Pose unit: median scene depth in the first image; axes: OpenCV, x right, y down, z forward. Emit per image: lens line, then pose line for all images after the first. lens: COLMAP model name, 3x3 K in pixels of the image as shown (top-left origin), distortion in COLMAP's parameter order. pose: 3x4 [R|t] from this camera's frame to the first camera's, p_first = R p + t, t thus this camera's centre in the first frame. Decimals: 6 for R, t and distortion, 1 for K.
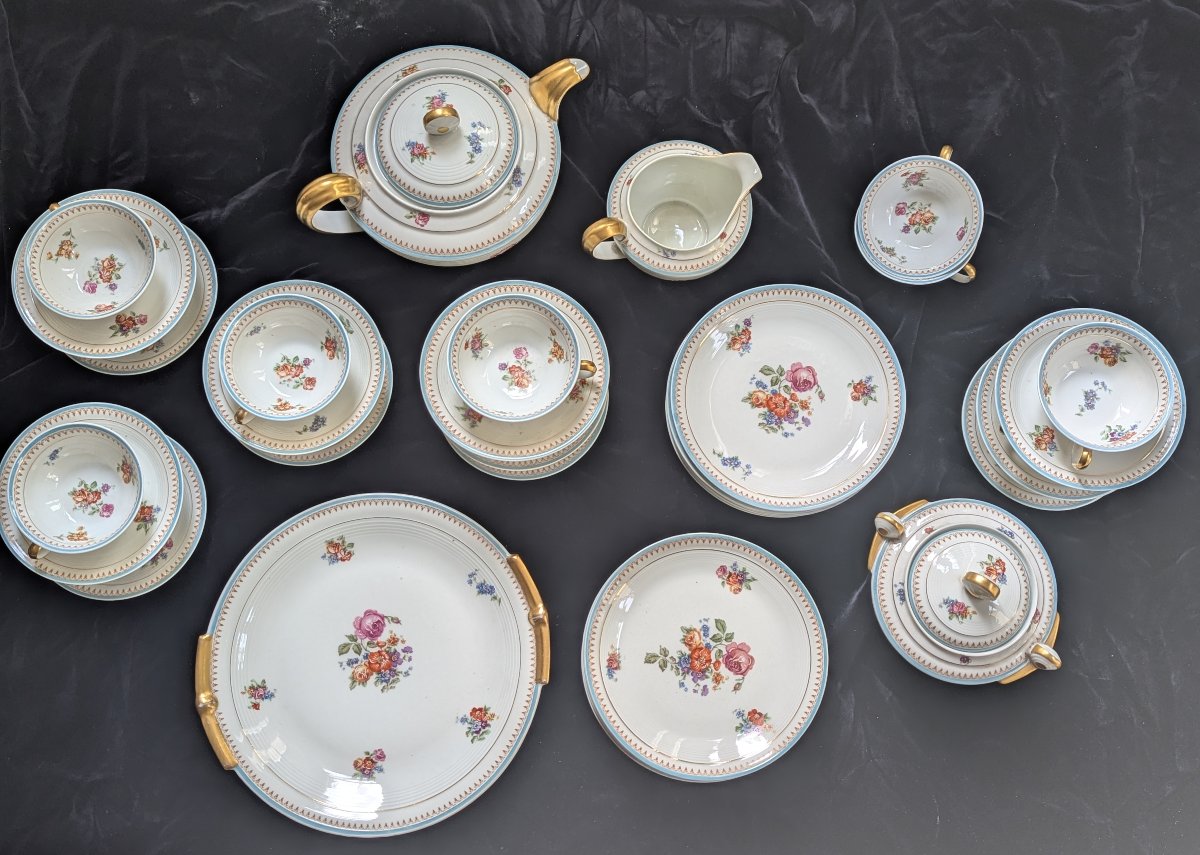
lens RADIAL K [[1260.9, 0, 600.0], [0, 1260.9, 427.5], [0, 0, 1]] dist [0.111259, -0.392966]
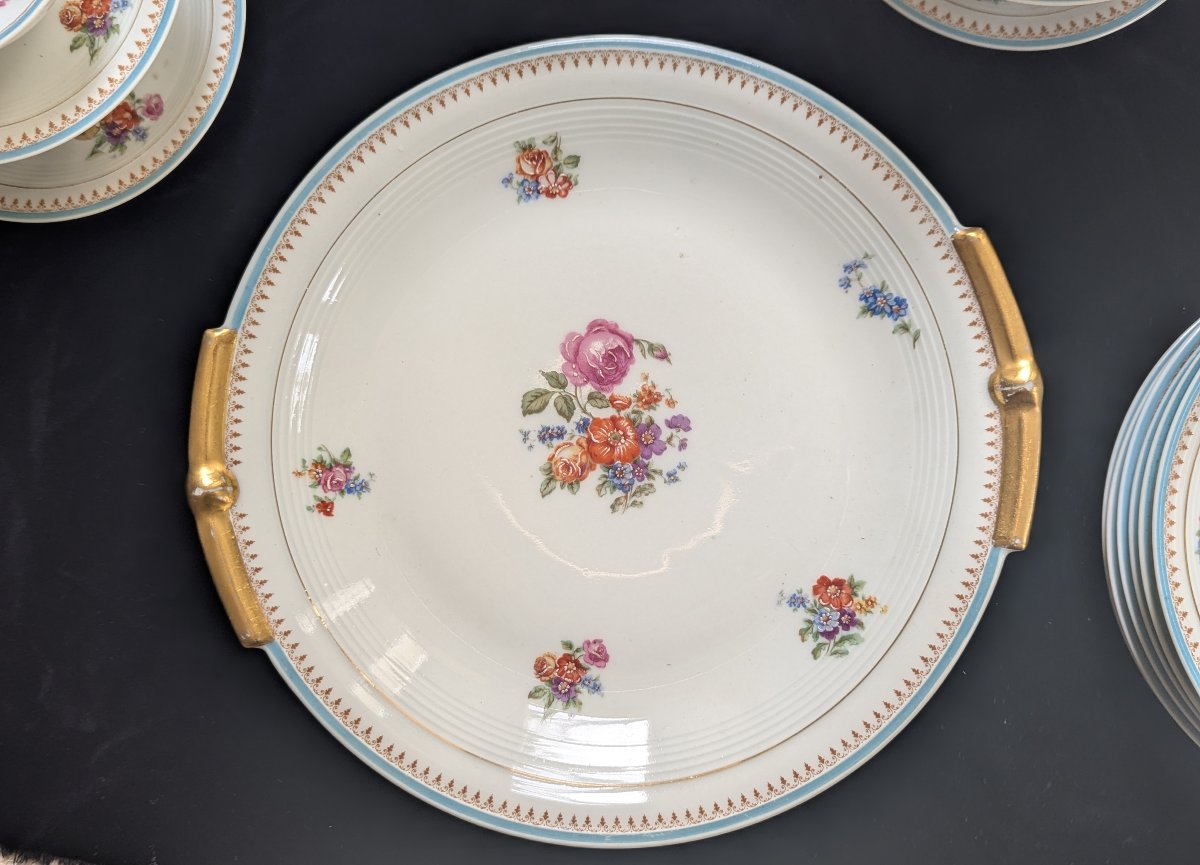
lens RADIAL K [[1550.7, 0, 600.0], [0, 1550.7, 432.5], [0, 0, 1]] dist [0.123601, -0.725816]
pose [[0.988610, 0.126248, -0.081921, -0.136613], [-0.108666, 0.975396, 0.191820, 0.082137], [0.104122, -0.180733, 0.978005, 0.490782]]
